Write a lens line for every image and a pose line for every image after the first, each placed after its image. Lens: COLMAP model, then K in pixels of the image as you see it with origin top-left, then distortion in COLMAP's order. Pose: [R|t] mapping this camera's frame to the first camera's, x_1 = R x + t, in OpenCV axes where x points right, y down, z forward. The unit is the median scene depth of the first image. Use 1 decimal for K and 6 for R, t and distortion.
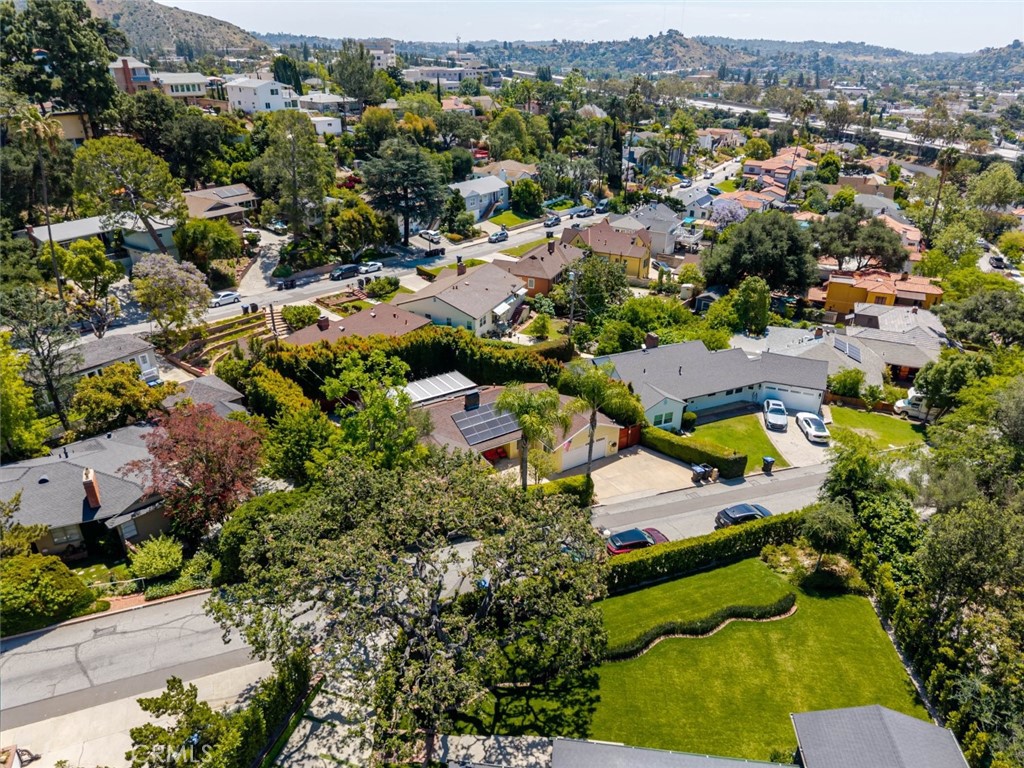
lens RADIAL K [[694.2, 0, 512.0], [0, 694.2, 384.0], [0, 0, 1]] dist [-0.005164, -0.002230]
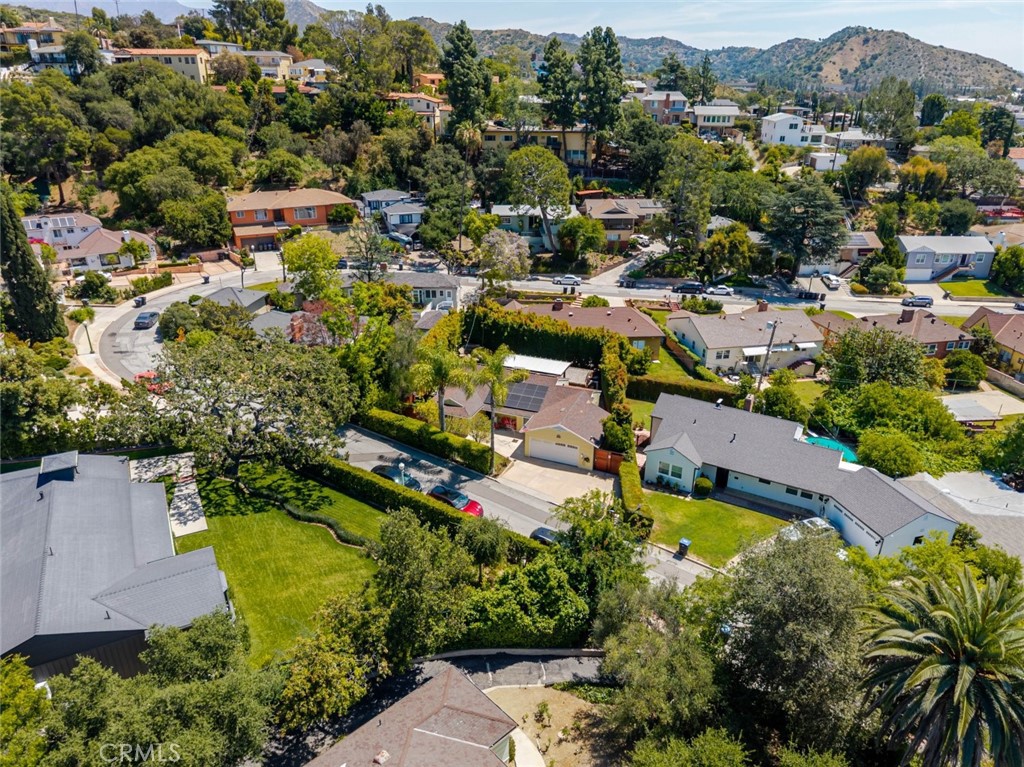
lens RADIAL K [[694.2, 0, 512.0], [0, 694.2, 383.5], [0, 0, 1]] dist [-0.005164, -0.002230]
pose [[0.573159, 0.320621, -0.754116, 0.443306], [-0.355758, 0.926386, 0.123473, -0.056156], [0.738190, 0.197513, 0.645030, 0.125534]]
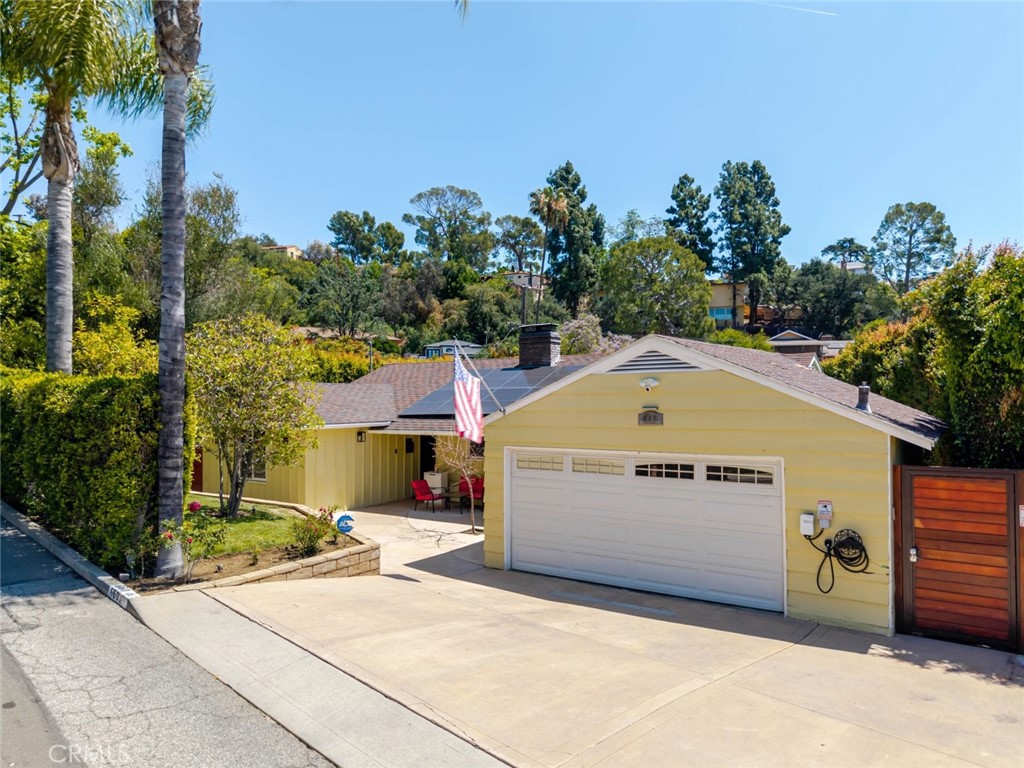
lens RADIAL K [[694.2, 0, 512.0], [0, 694.2, 384.0], [0, 0, 1]] dist [-0.005164, -0.002230]
pose [[0.389007, -0.040462, -0.920346, 0.143068], [-0.394371, 0.895550, -0.206062, 0.060636], [0.832554, 0.443117, 0.332418, 0.466692]]
